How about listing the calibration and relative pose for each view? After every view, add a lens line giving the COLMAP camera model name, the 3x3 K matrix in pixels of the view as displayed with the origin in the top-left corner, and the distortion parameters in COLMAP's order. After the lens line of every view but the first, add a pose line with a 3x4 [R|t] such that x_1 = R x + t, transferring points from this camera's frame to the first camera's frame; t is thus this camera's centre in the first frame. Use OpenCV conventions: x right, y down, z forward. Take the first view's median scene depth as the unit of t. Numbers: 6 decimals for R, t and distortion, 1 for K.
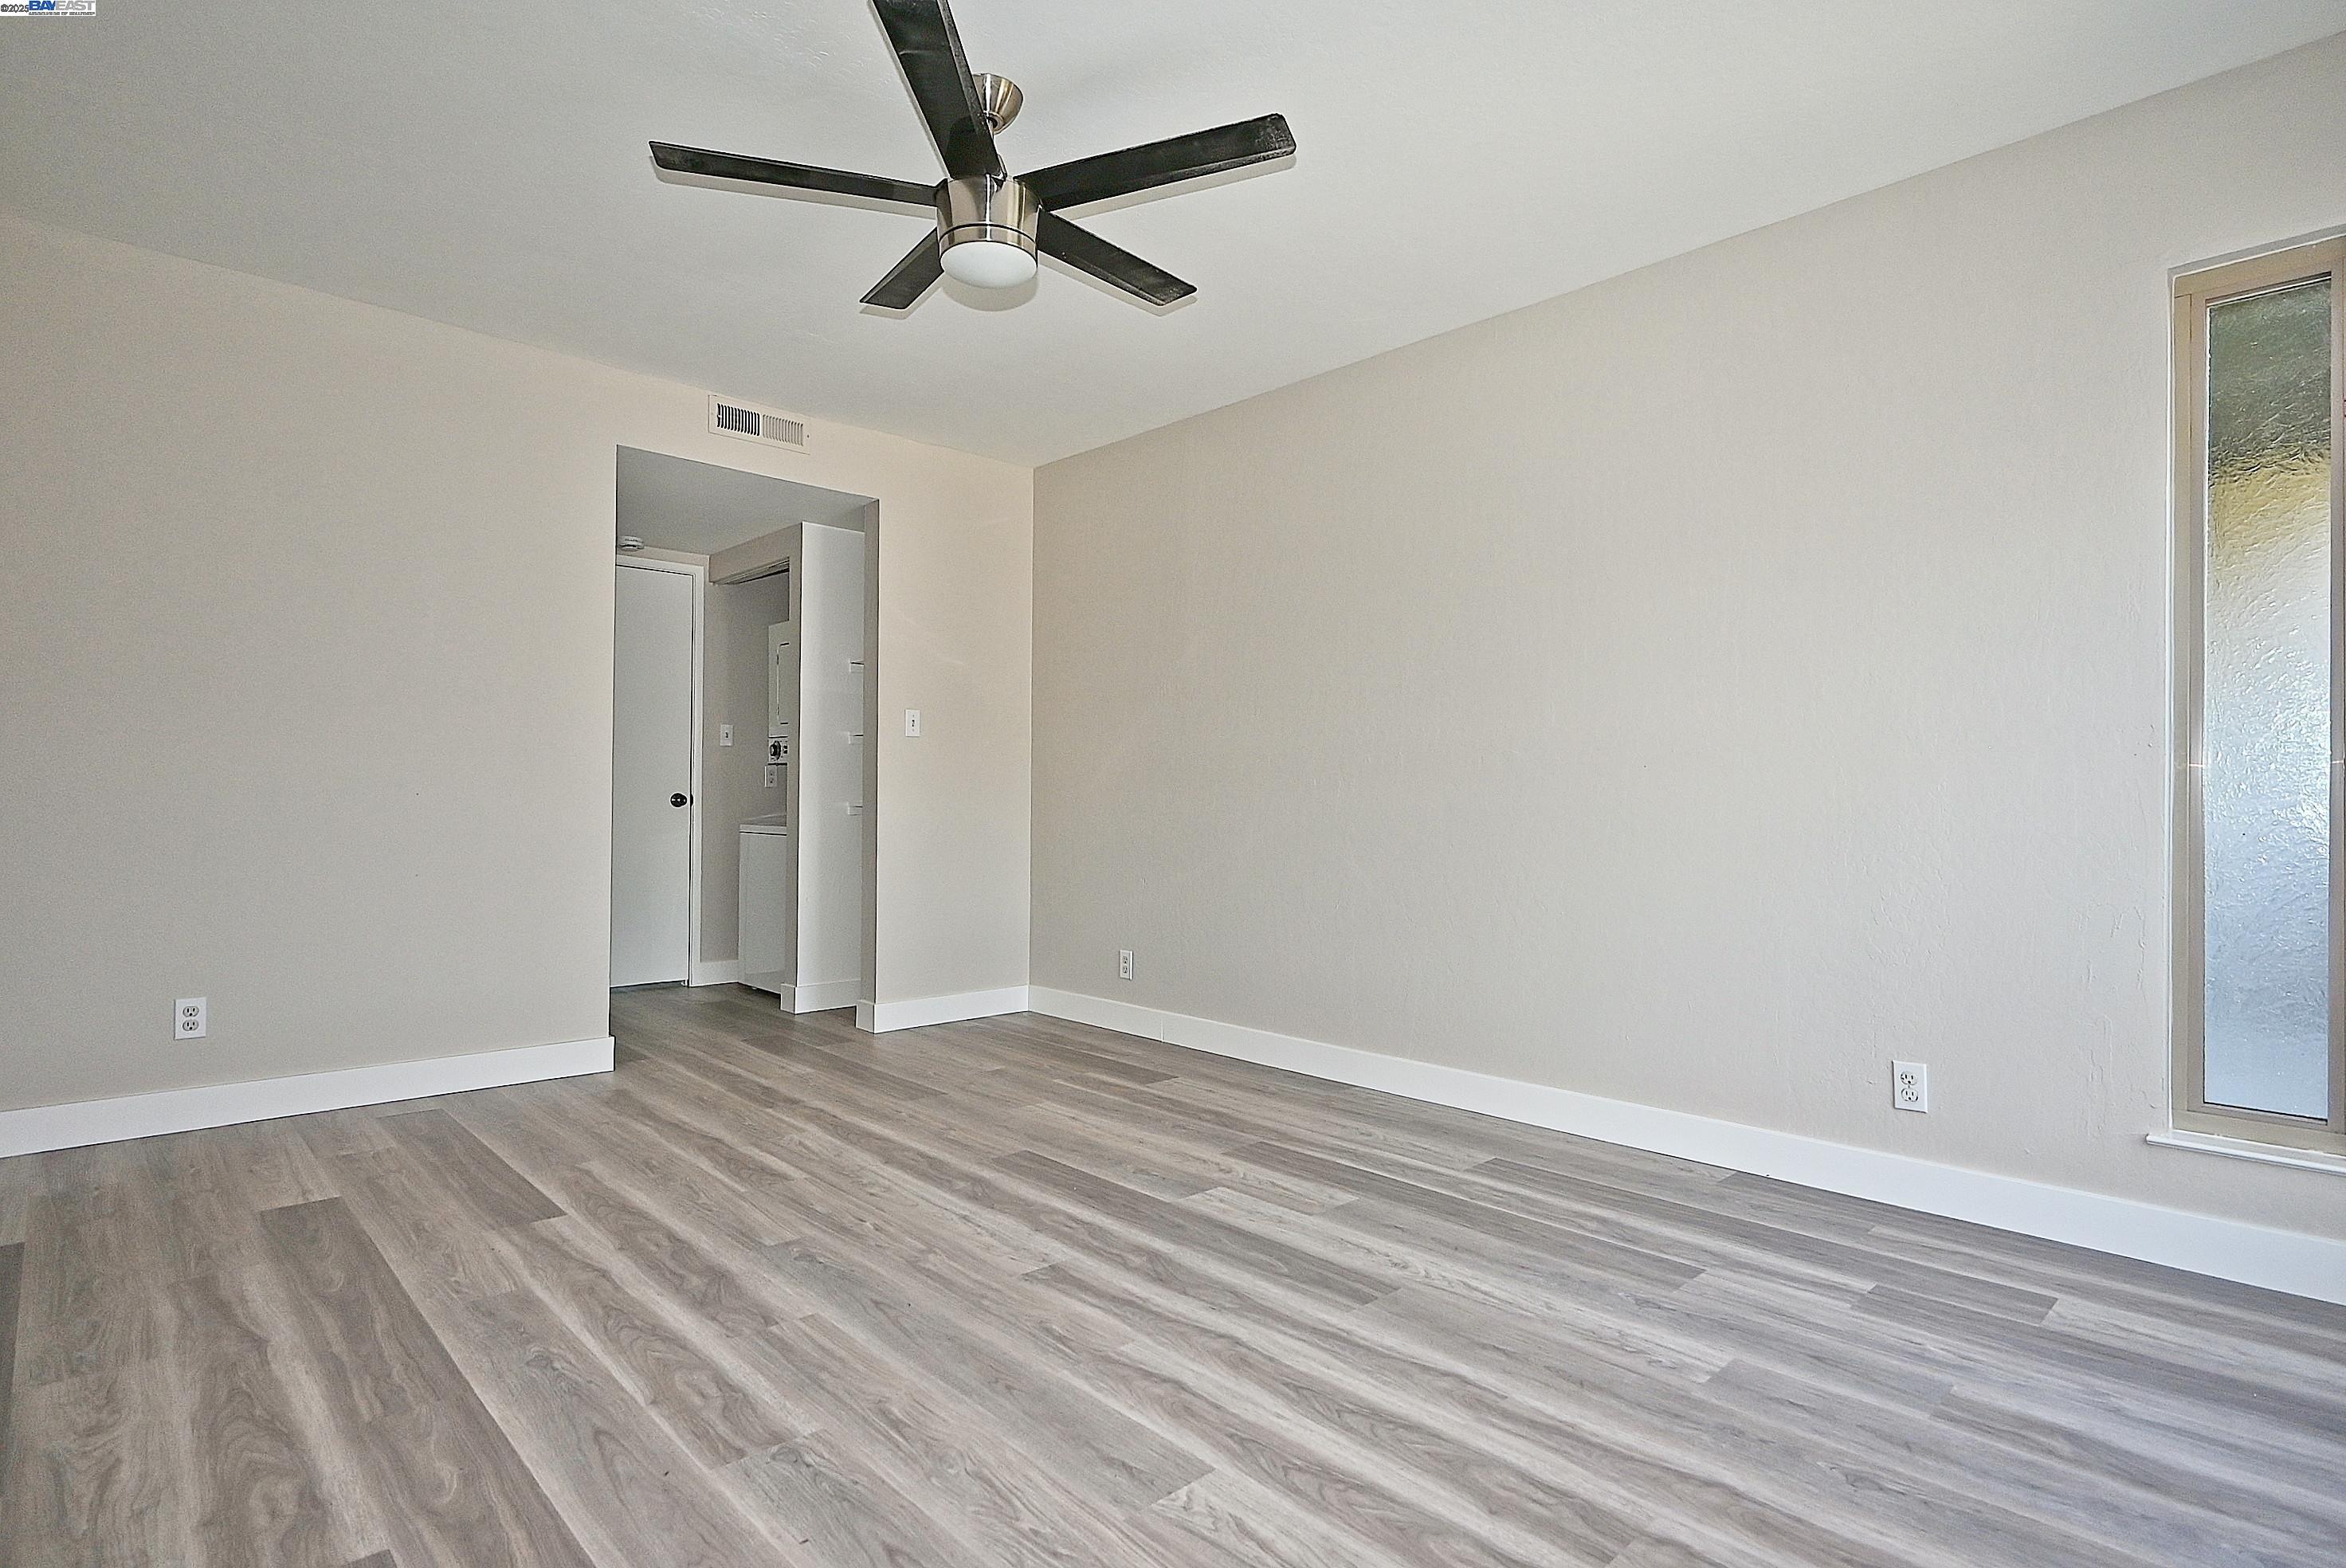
lens RADIAL K [[1154.4, 0, 1173.7], [0, 1154.4, 783.0], [0, 0, 1]] dist [-0.003630, 0.000245]
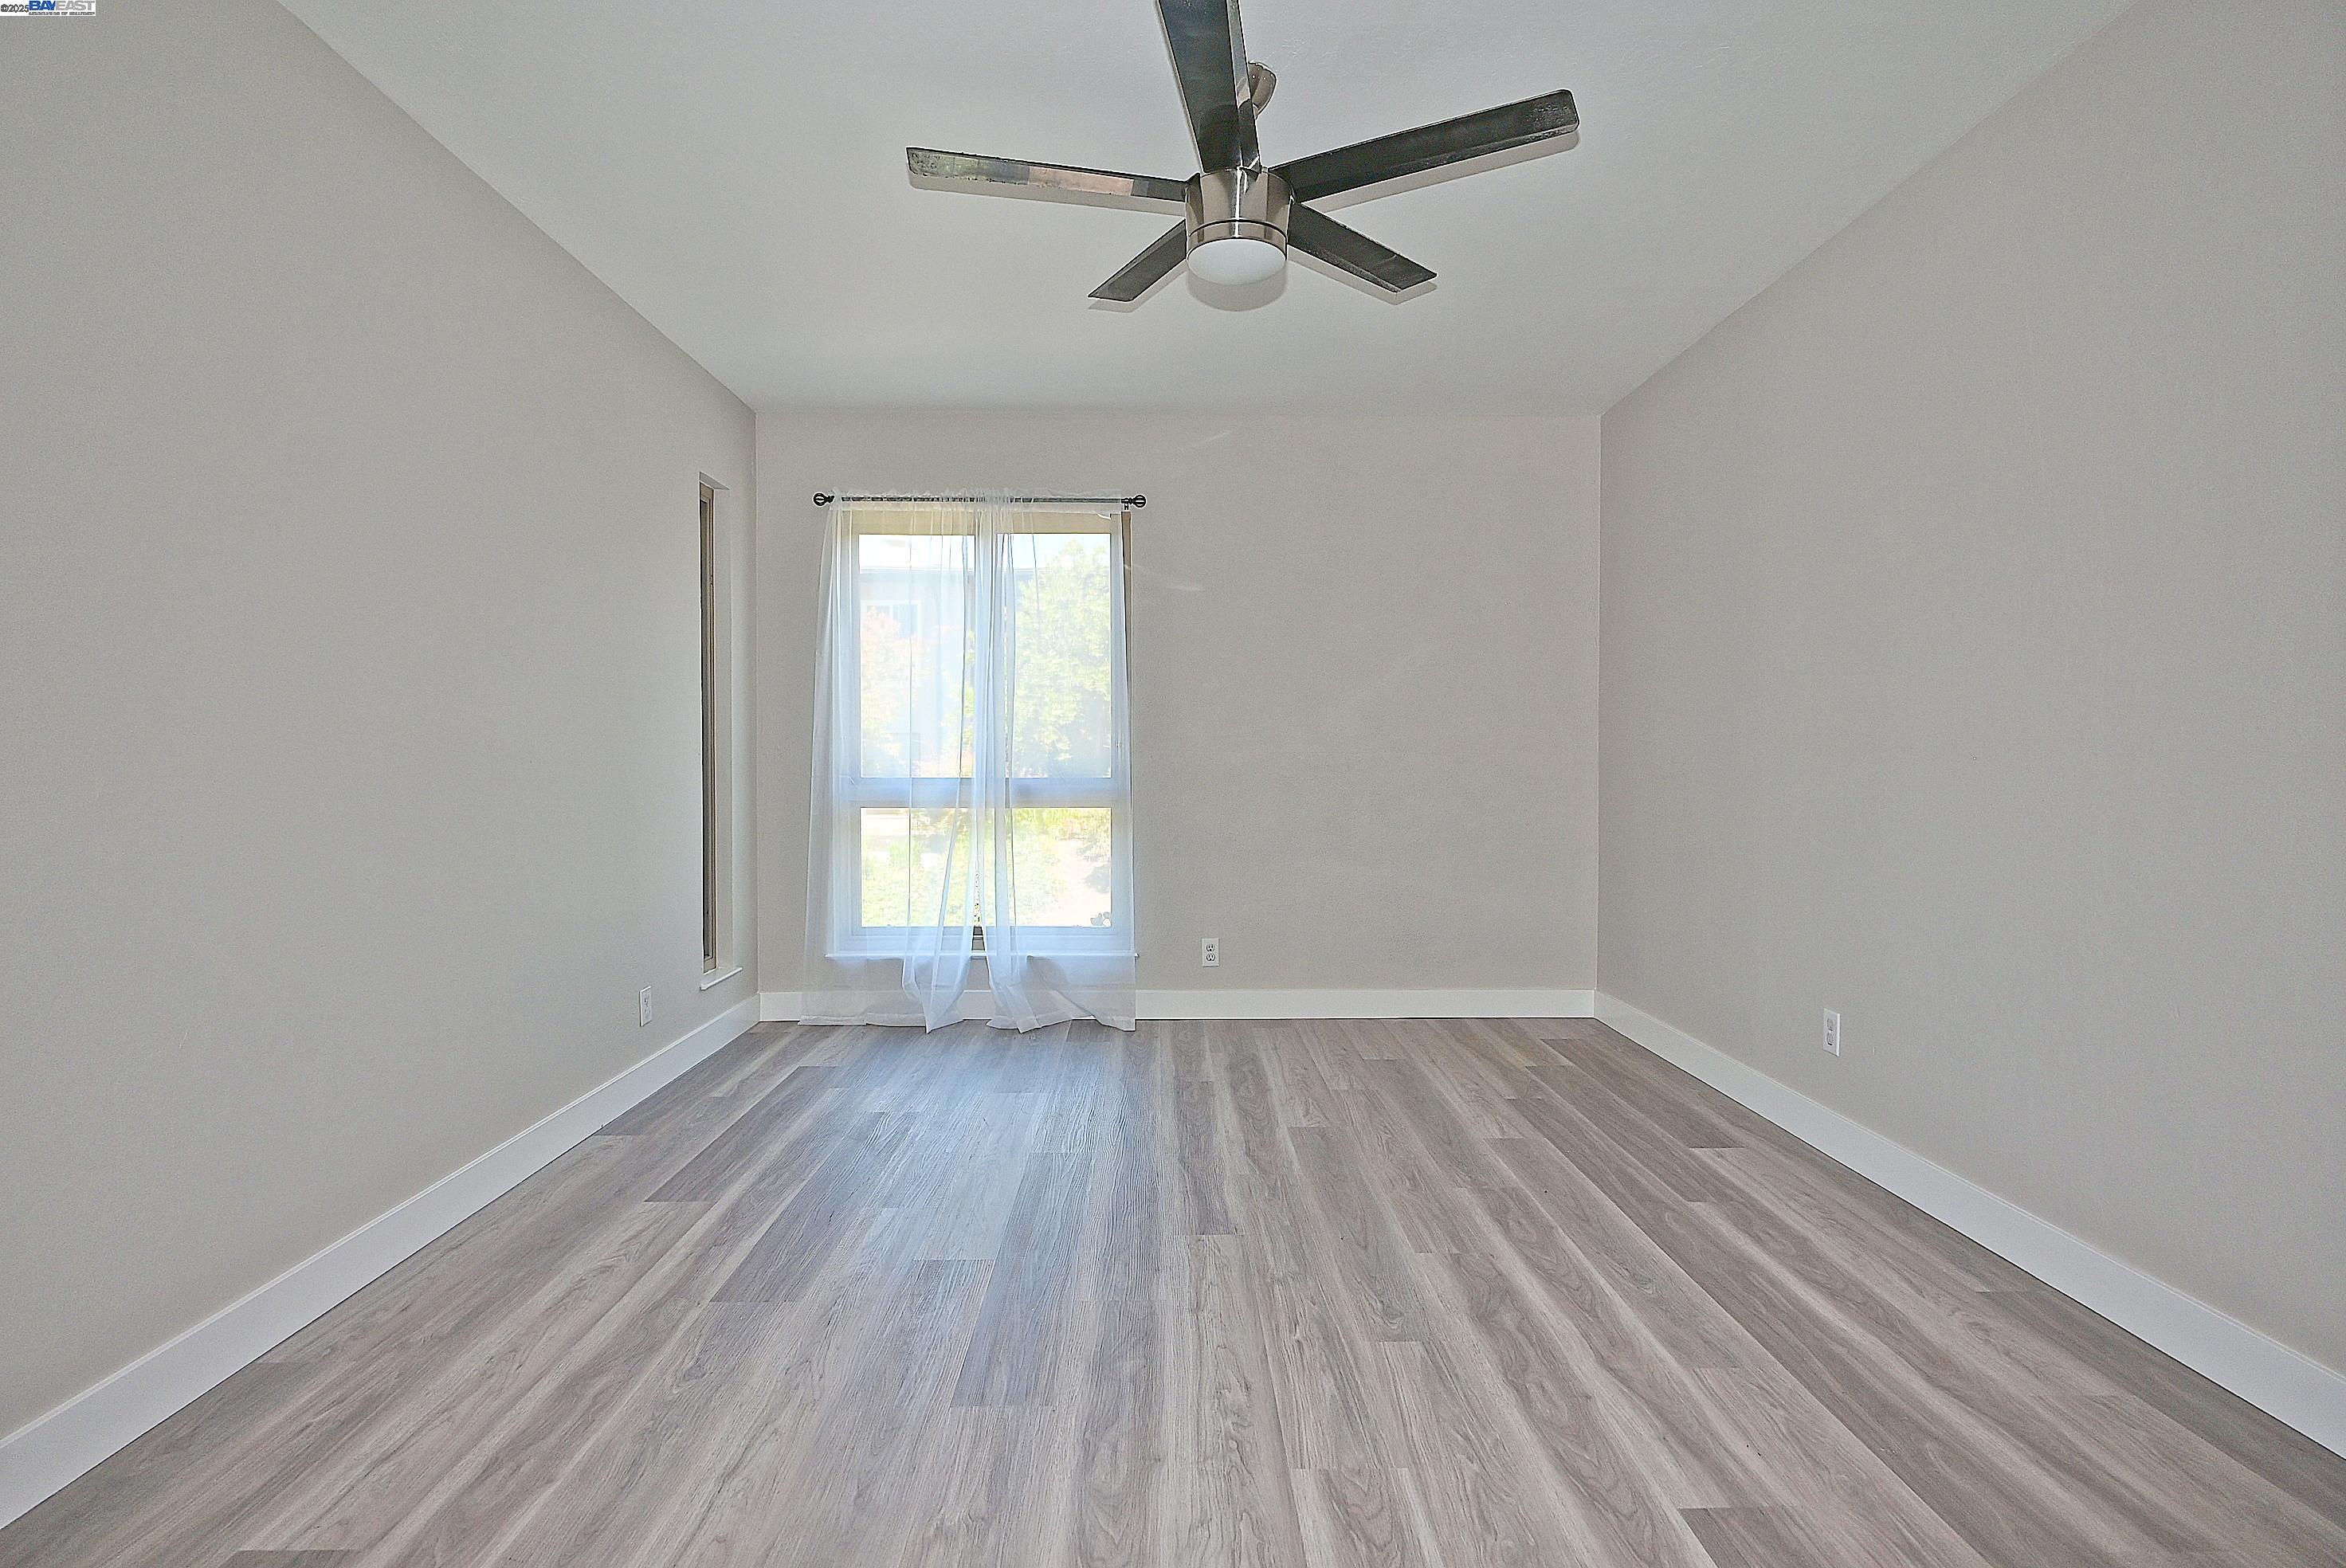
lens RADIAL K [[1154.4, 0, 1173.7], [0, 1154.4, 783.0], [0, 0, 1]] dist [-0.003630, 0.000245]
pose [[-0.731910, -0.020534, 0.681092, -0.855863], [-0.015322, 0.999789, 0.013677, -0.024637], [-0.681229, -0.000425, -0.732070, 1.891545]]
